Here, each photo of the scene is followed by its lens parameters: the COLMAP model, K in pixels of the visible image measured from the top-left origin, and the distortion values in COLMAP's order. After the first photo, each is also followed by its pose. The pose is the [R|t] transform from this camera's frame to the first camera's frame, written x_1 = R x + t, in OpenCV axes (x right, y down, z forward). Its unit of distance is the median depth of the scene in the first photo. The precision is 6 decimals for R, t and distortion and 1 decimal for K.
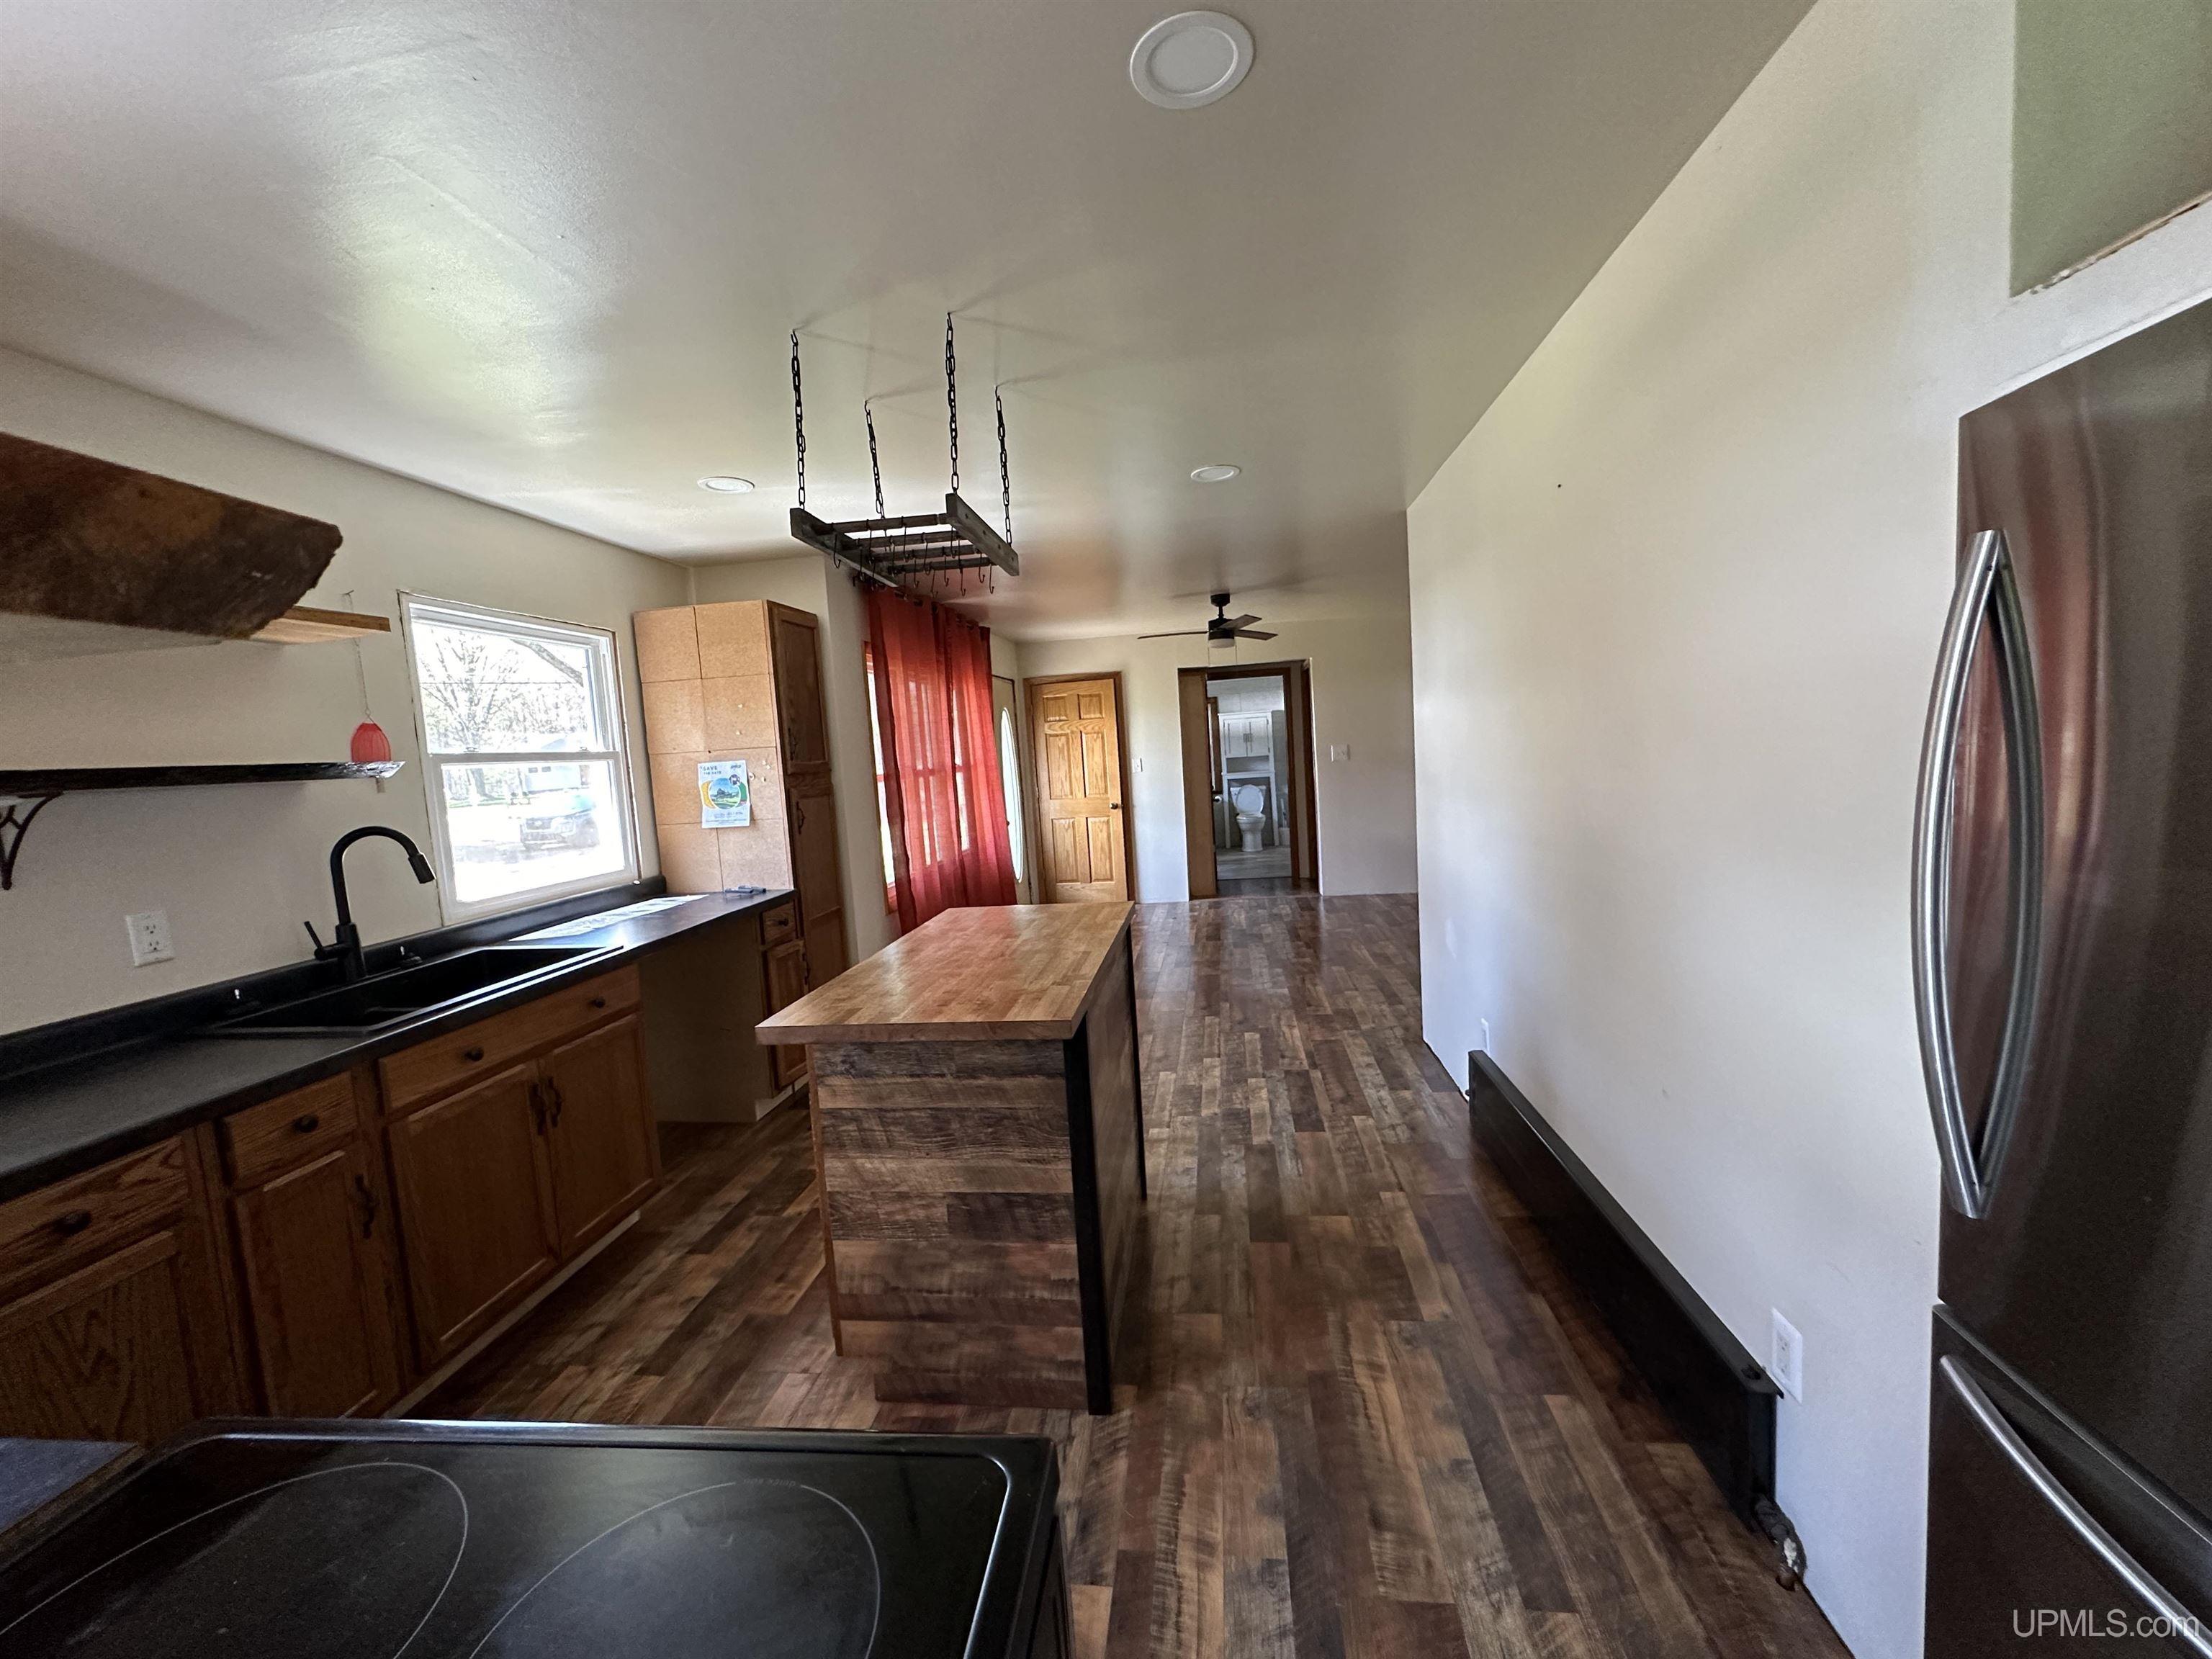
lens RADIAL K [[883.6, 0, 1107.5], [0, 883.6, 830.7], [0, 0, 1]] dist [-0.000988, -0.000235]
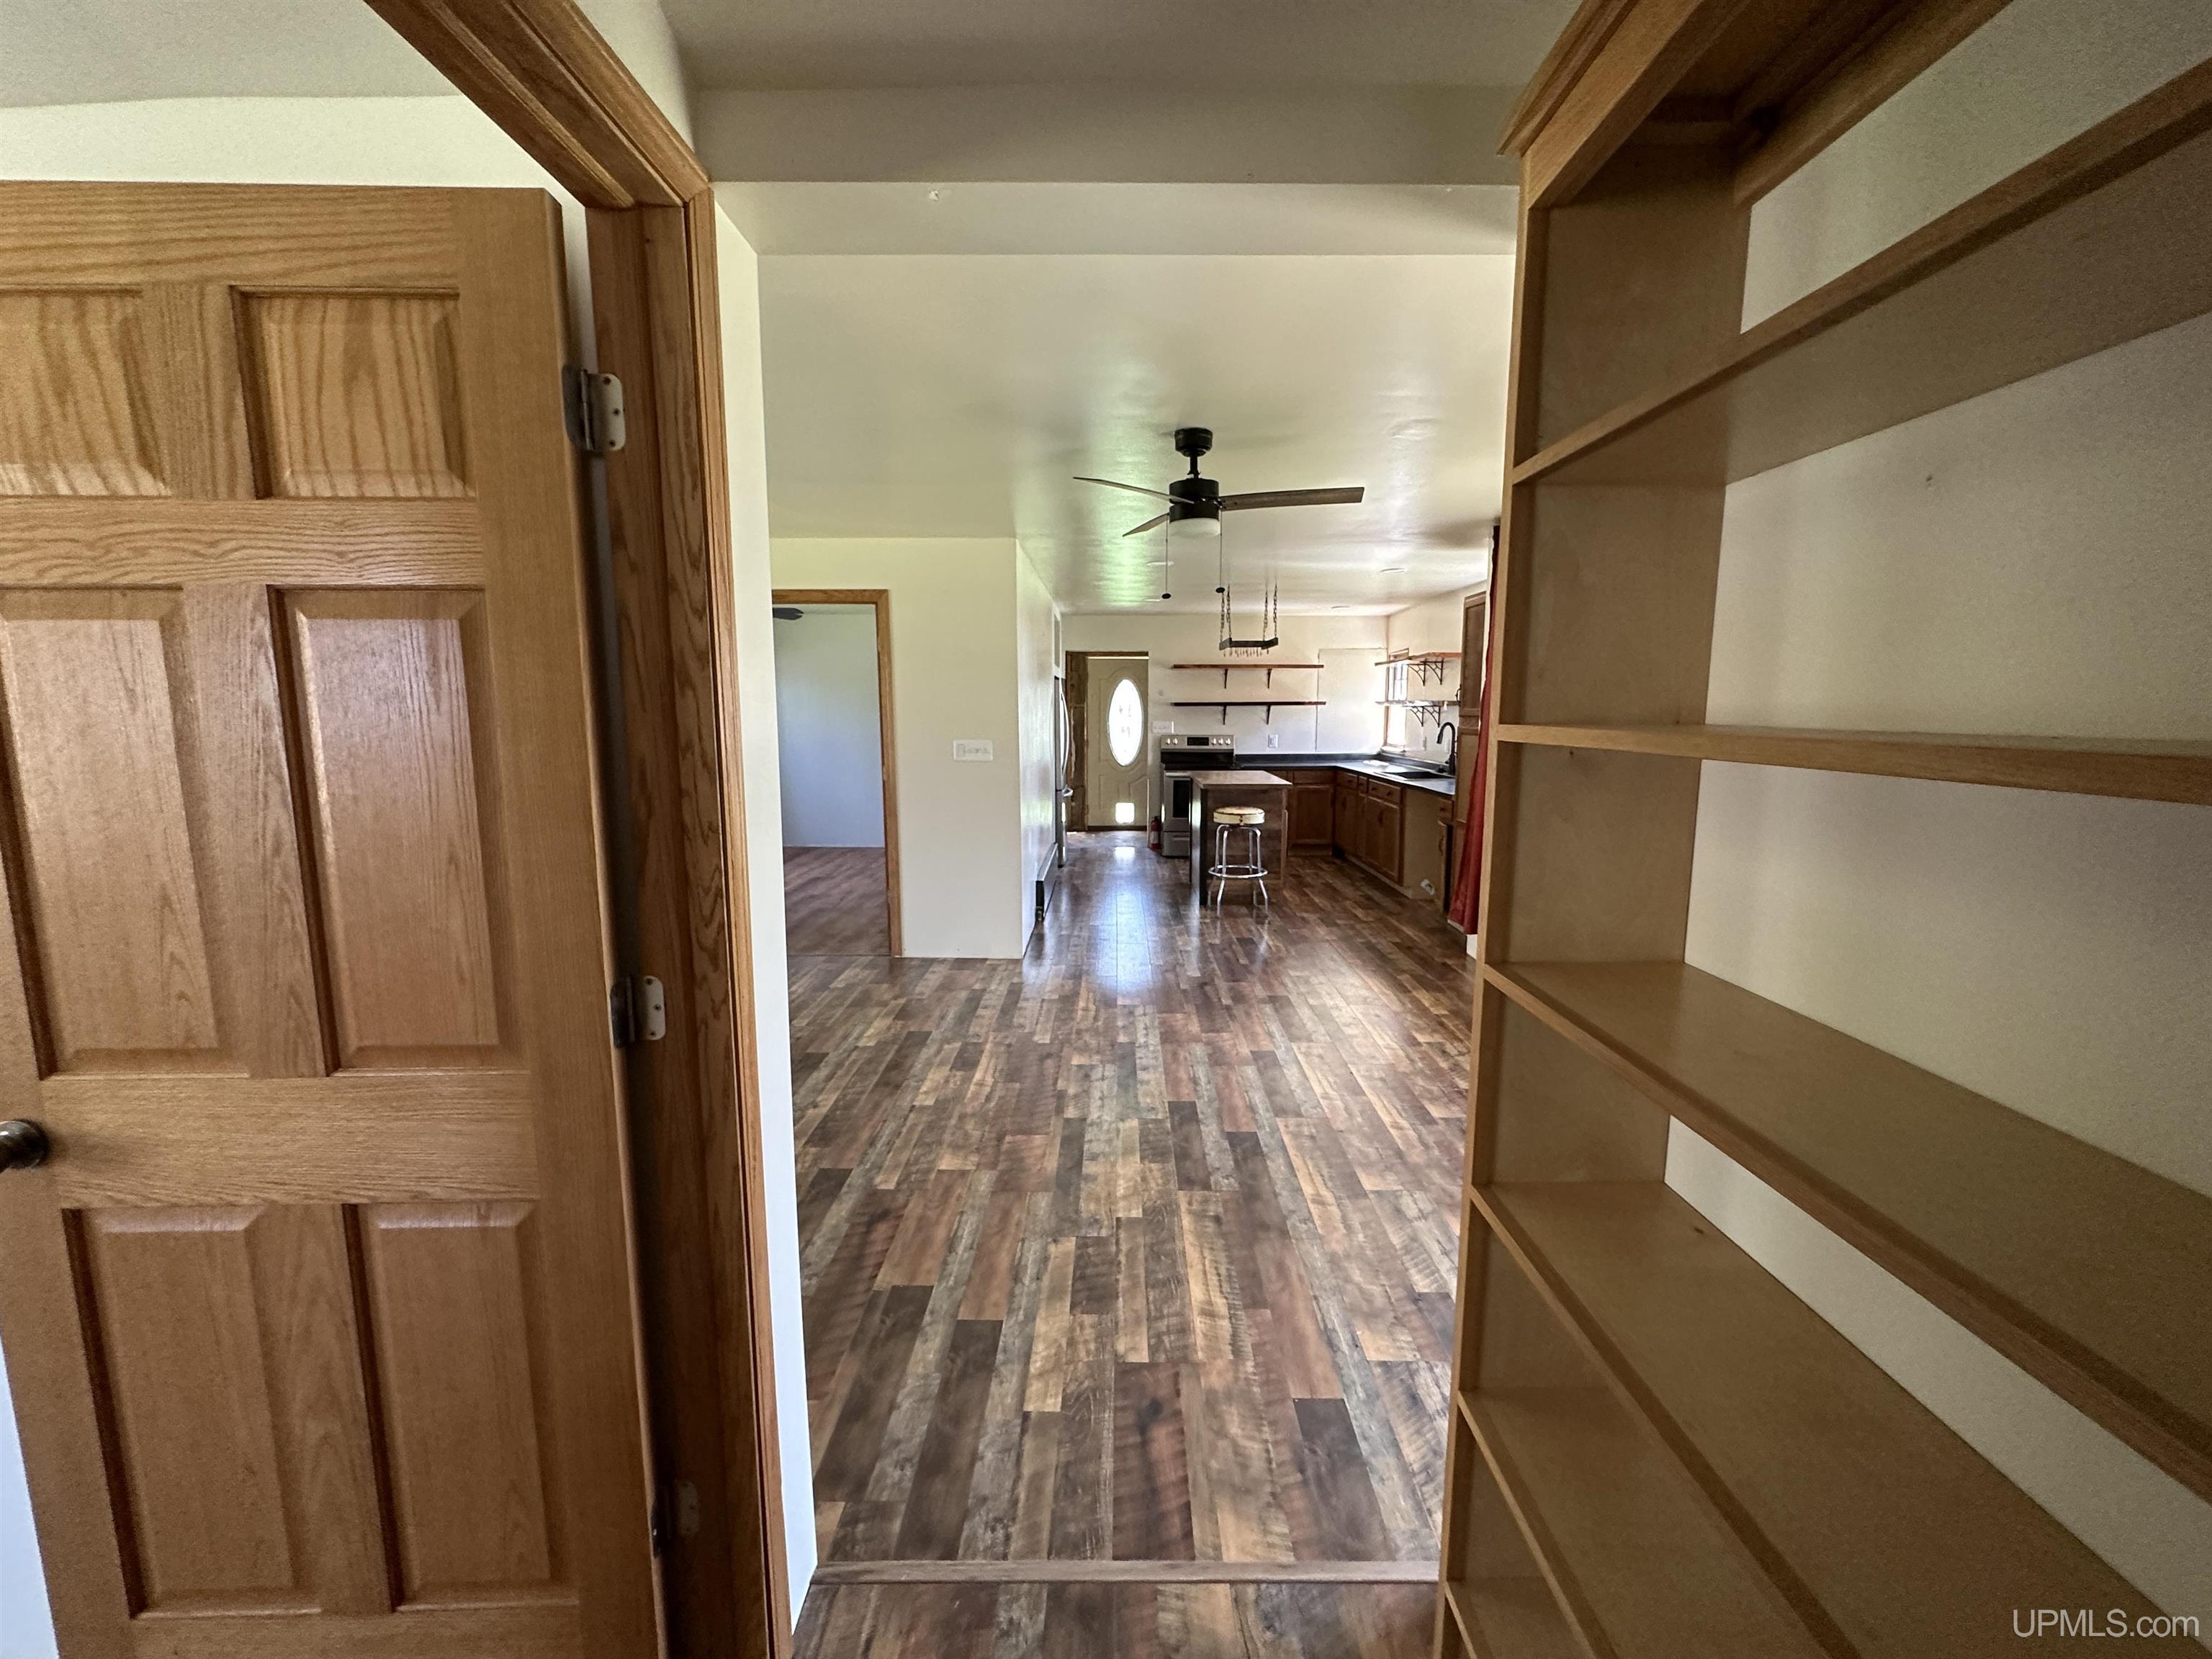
lens RADIAL K [[883.6, 0, 1110.9], [0, 883.6, 825.3], [0, 0, 1]] dist [-0.000988, -0.000235]
pose [[-0.990969, 0.081412, -0.106549, 0.248754], [0.054913, 0.971301, 0.231429, -0.167915], [0.122332, 0.223488, -0.967000, 1.547682]]
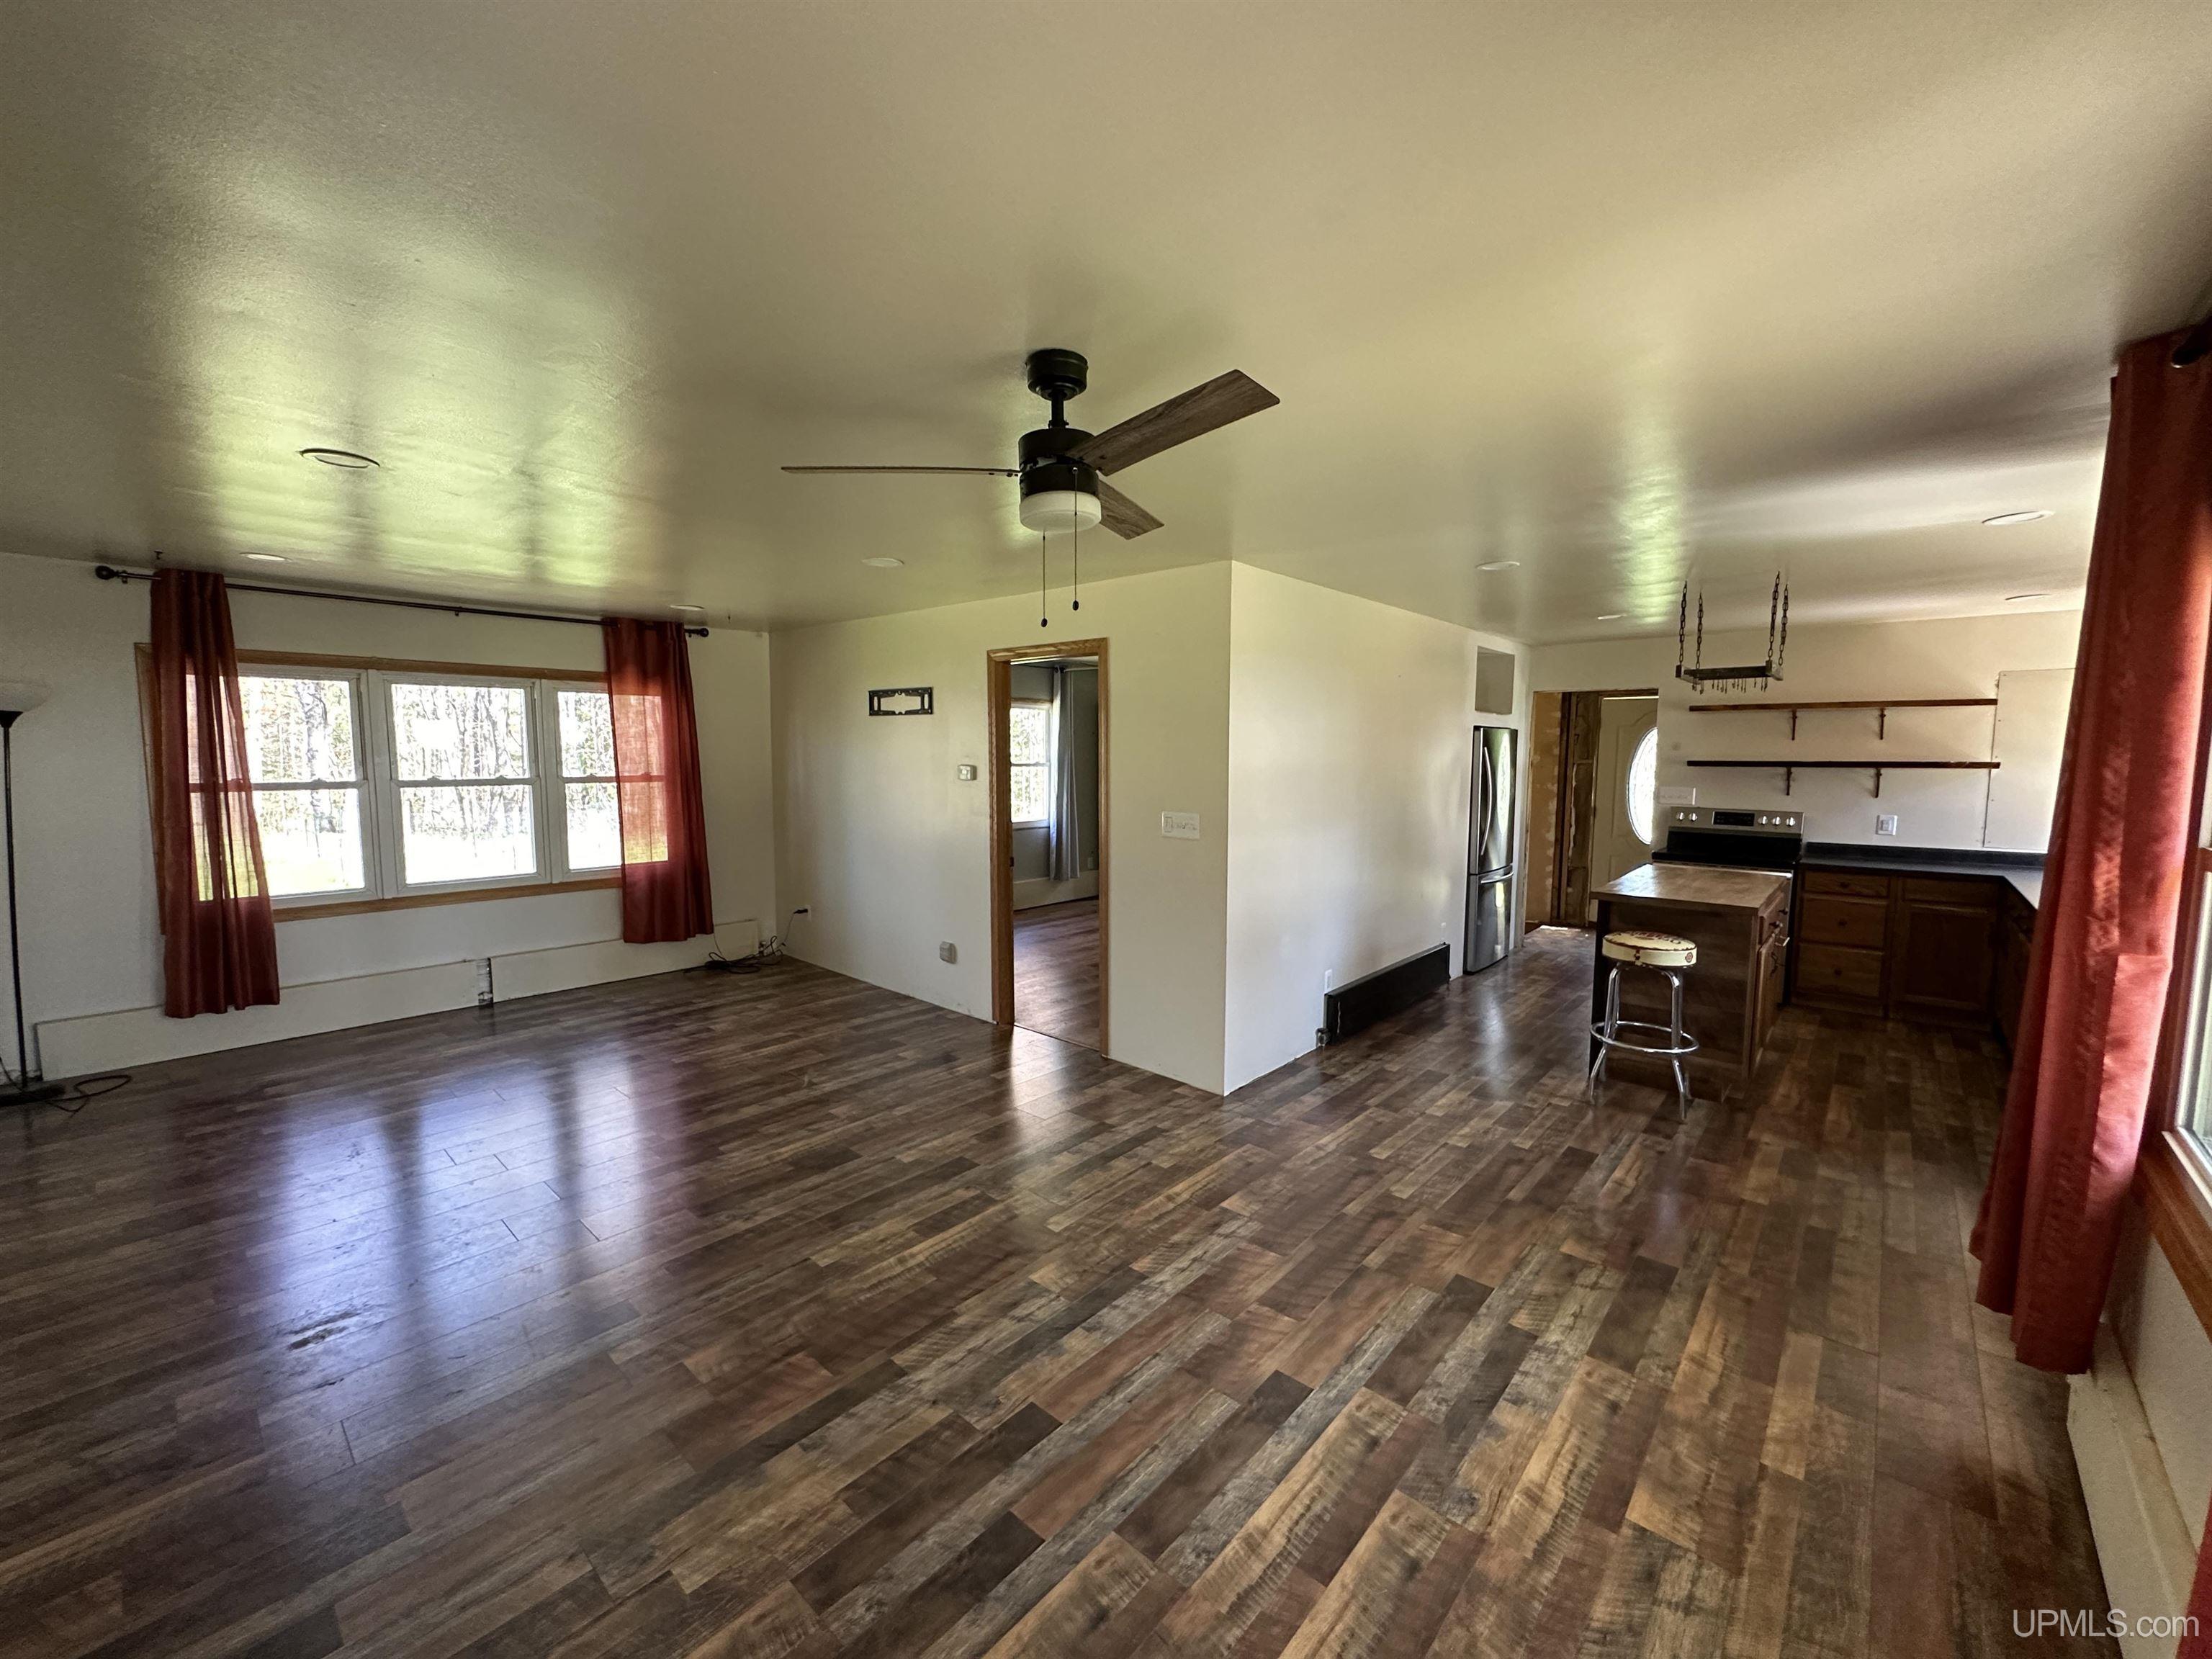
lens RADIAL K [[883.6, 0, 1103.5], [0, 883.6, 832.1], [0, 0, 1]] dist [-0.000988, -0.000235]
pose [[-0.821856, 0.009936, 0.569608, -0.067843], [0.102742, 0.986039, 0.131041, -0.139319], [-0.560354, 0.166219, -0.811403, 1.283028]]
